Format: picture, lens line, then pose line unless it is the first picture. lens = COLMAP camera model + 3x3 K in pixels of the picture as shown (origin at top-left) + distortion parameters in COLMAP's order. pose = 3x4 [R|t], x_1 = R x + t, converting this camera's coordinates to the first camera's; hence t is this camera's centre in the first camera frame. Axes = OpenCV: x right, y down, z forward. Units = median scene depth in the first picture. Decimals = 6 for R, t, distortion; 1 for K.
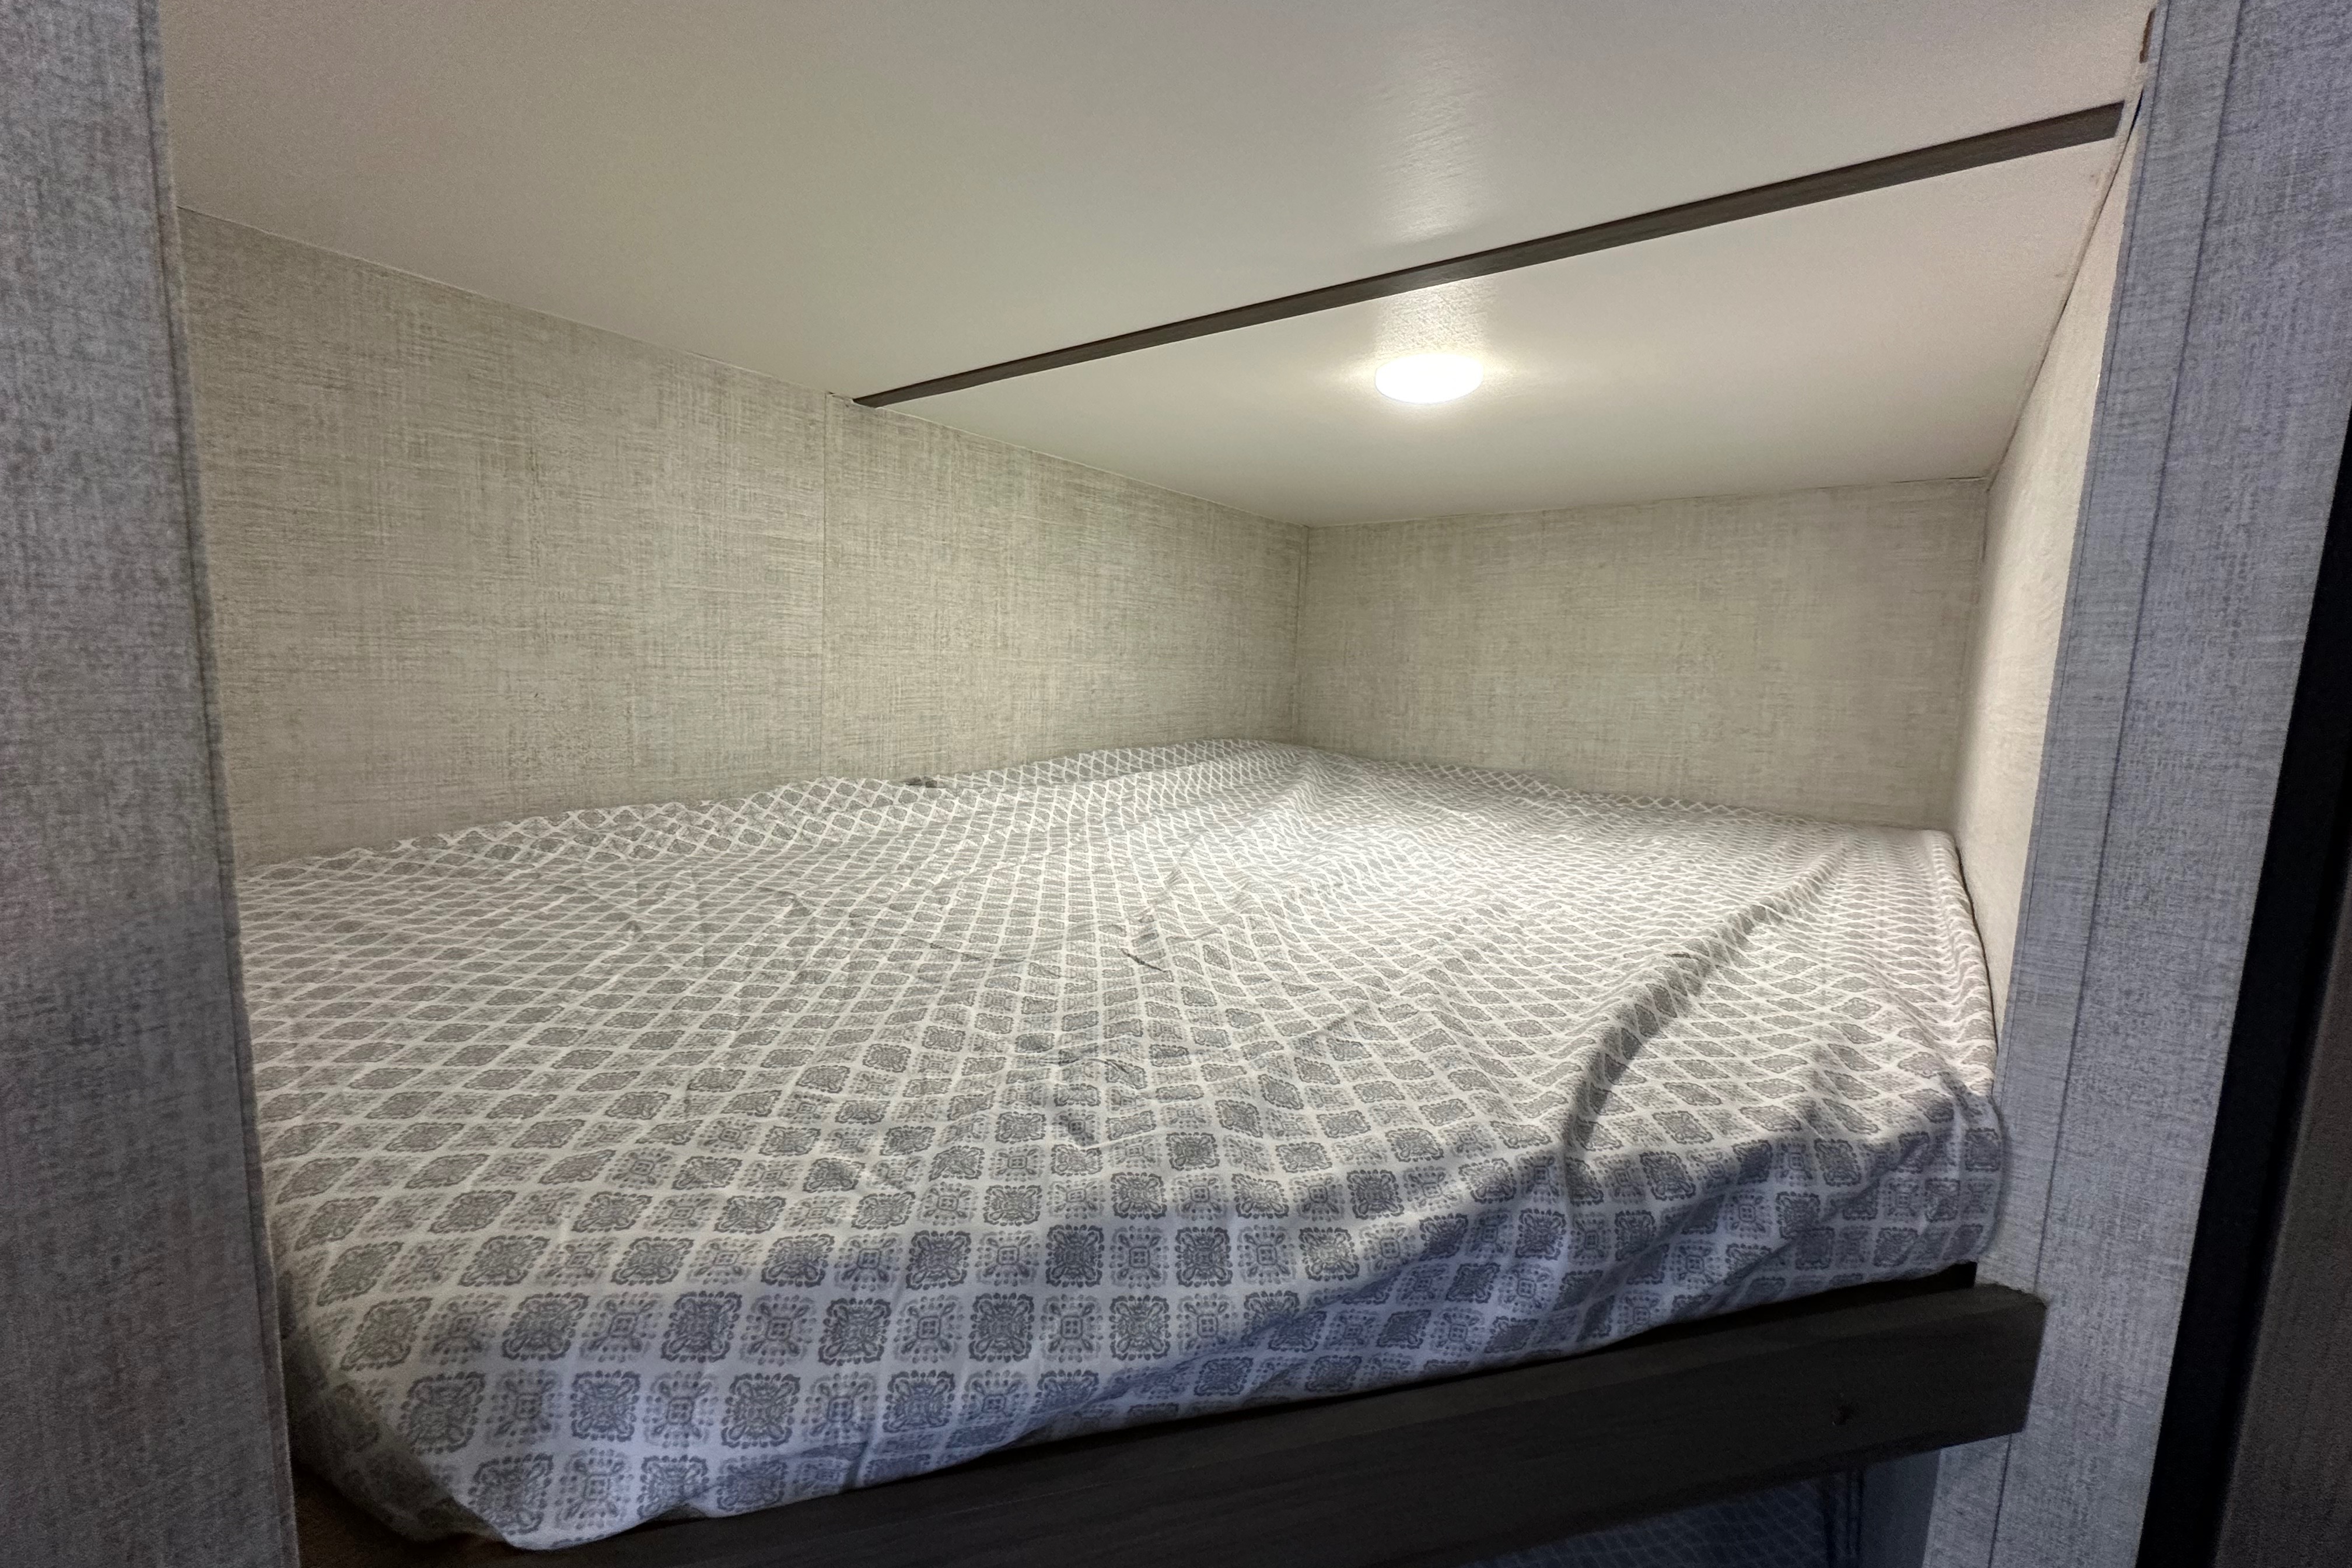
lens RADIAL K [[948.6, 0, 1176.0], [0, 948.6, 784.0], [0, 0, 1]] dist [0.000047, 0.000133]
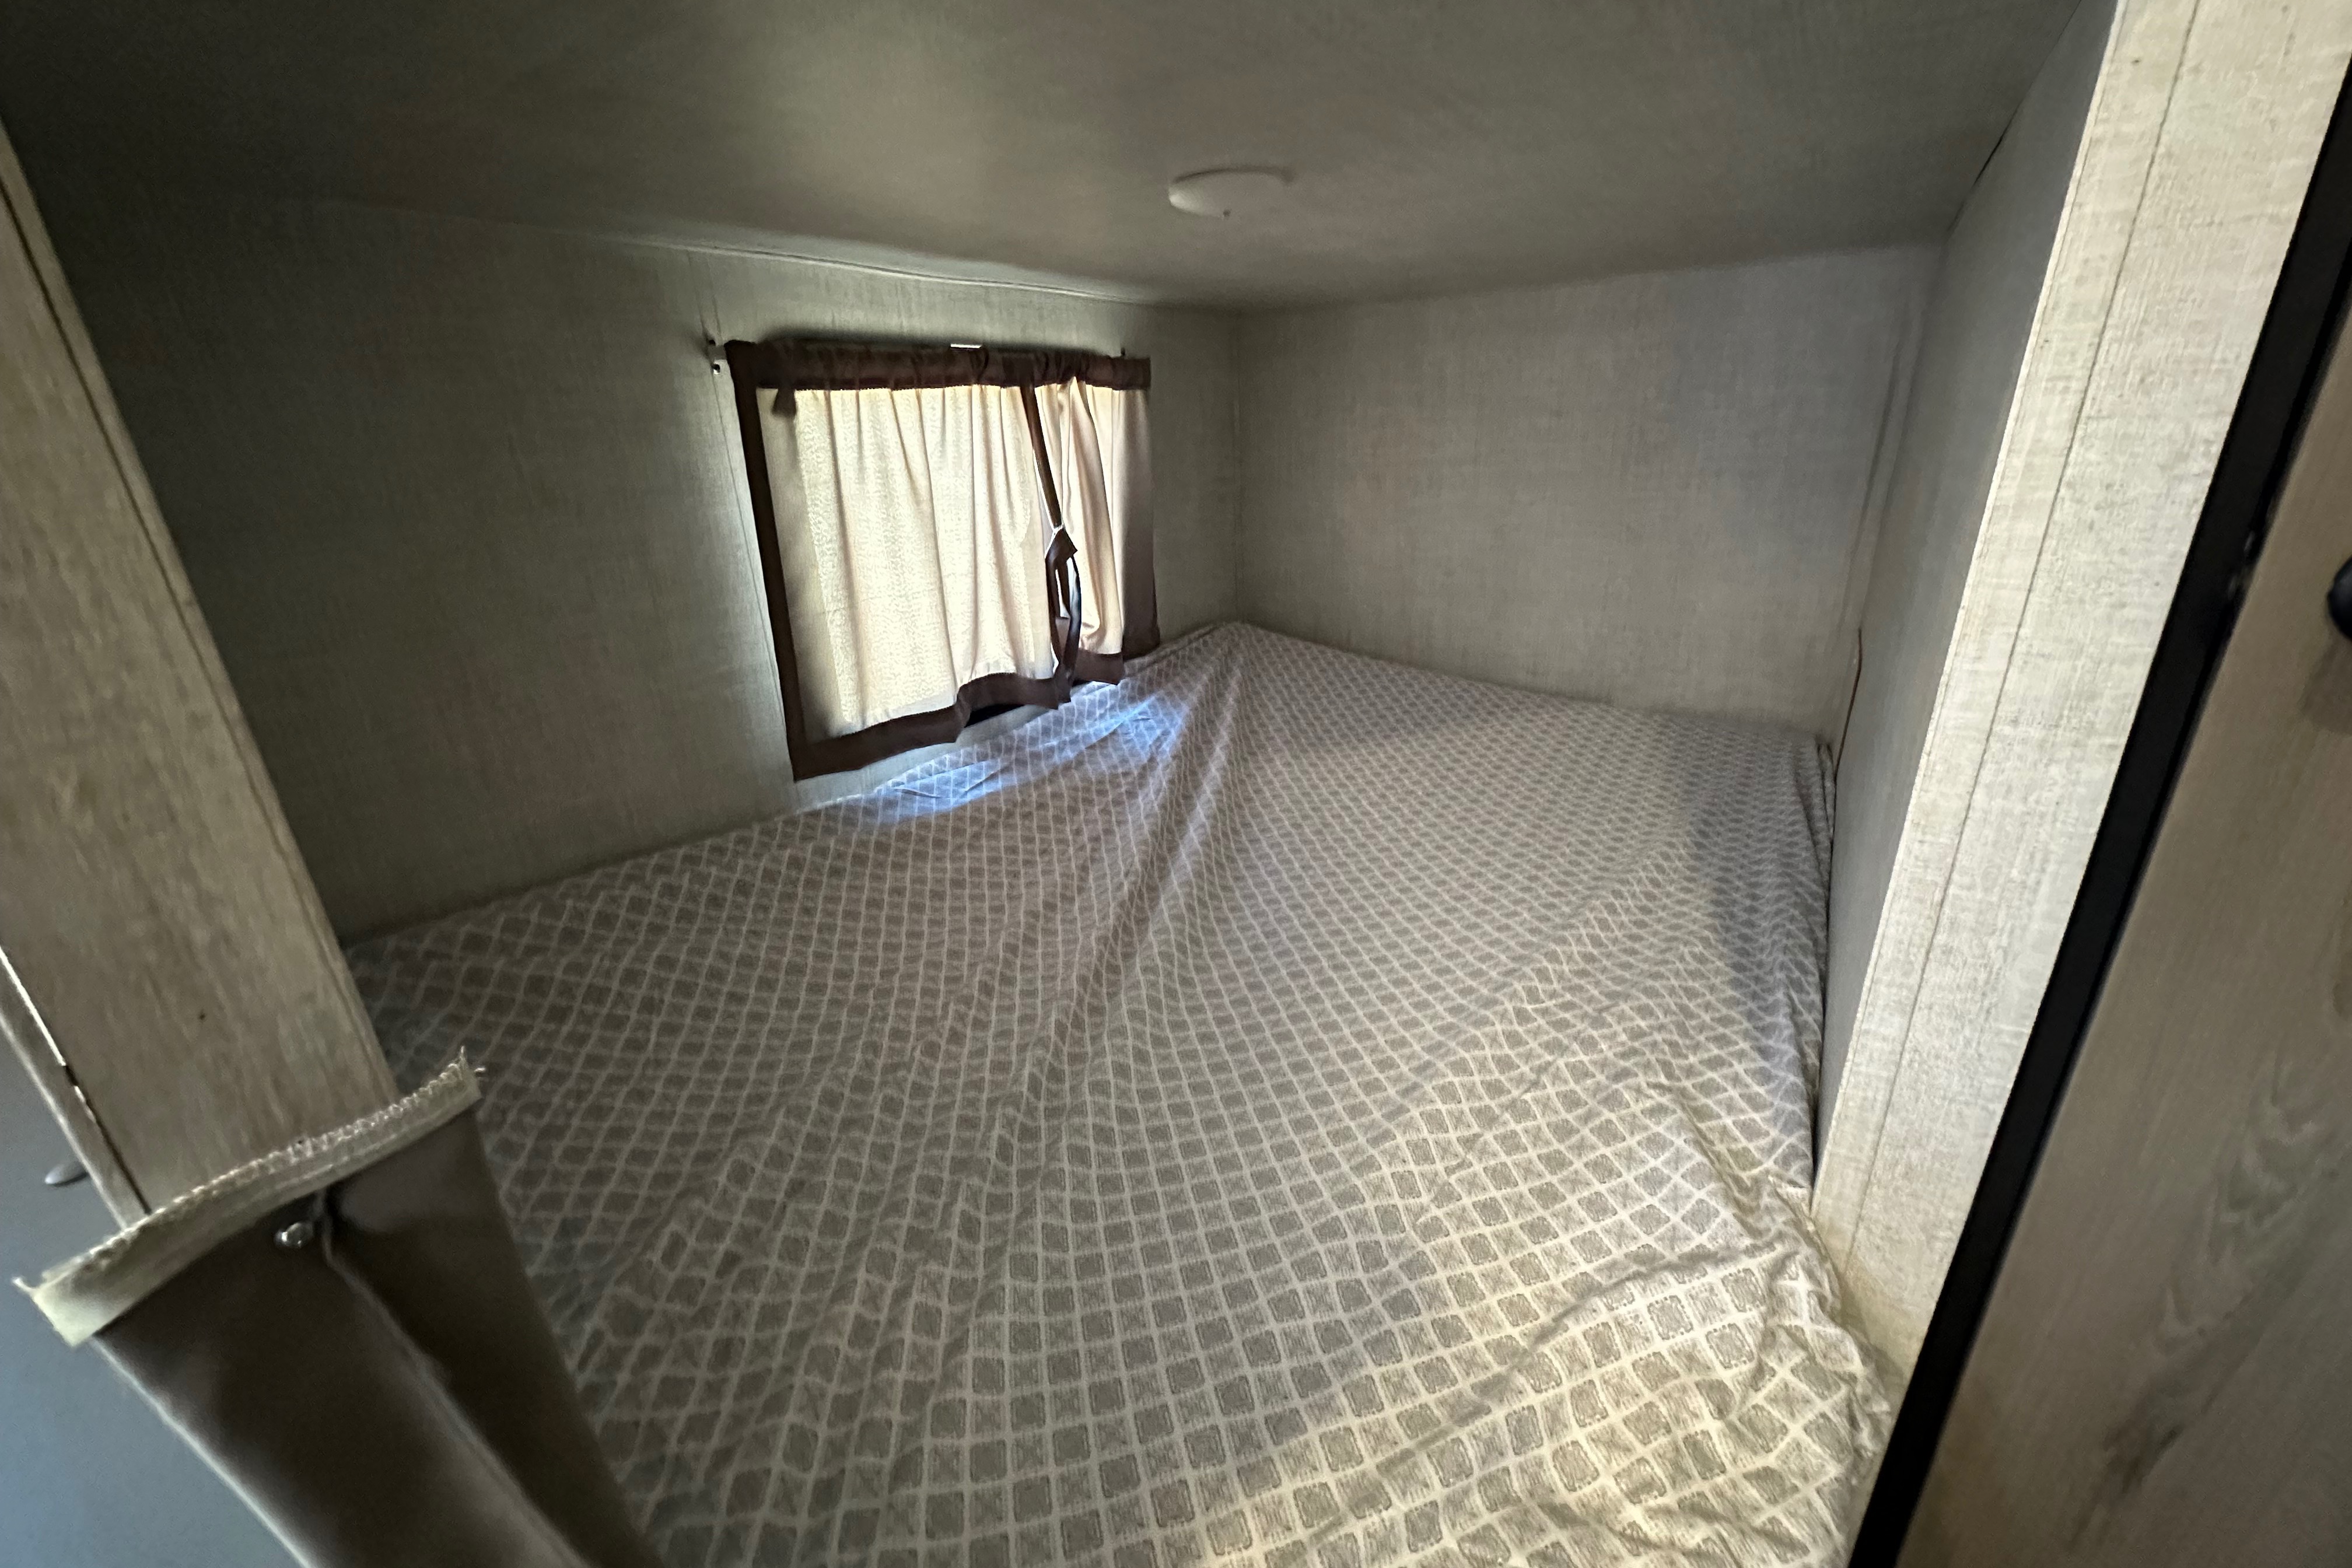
lens RADIAL K [[948.6, 0, 1176.0], [0, 948.6, 784.0], [0, 0, 1]] dist [0.000047, 0.000133]
pose [[0.977262, -0.209590, -0.032111, 0.098673], [0.207021, 0.910407, 0.358191, -0.773975], [-0.045839, -0.356694, 0.933096, -0.028412]]
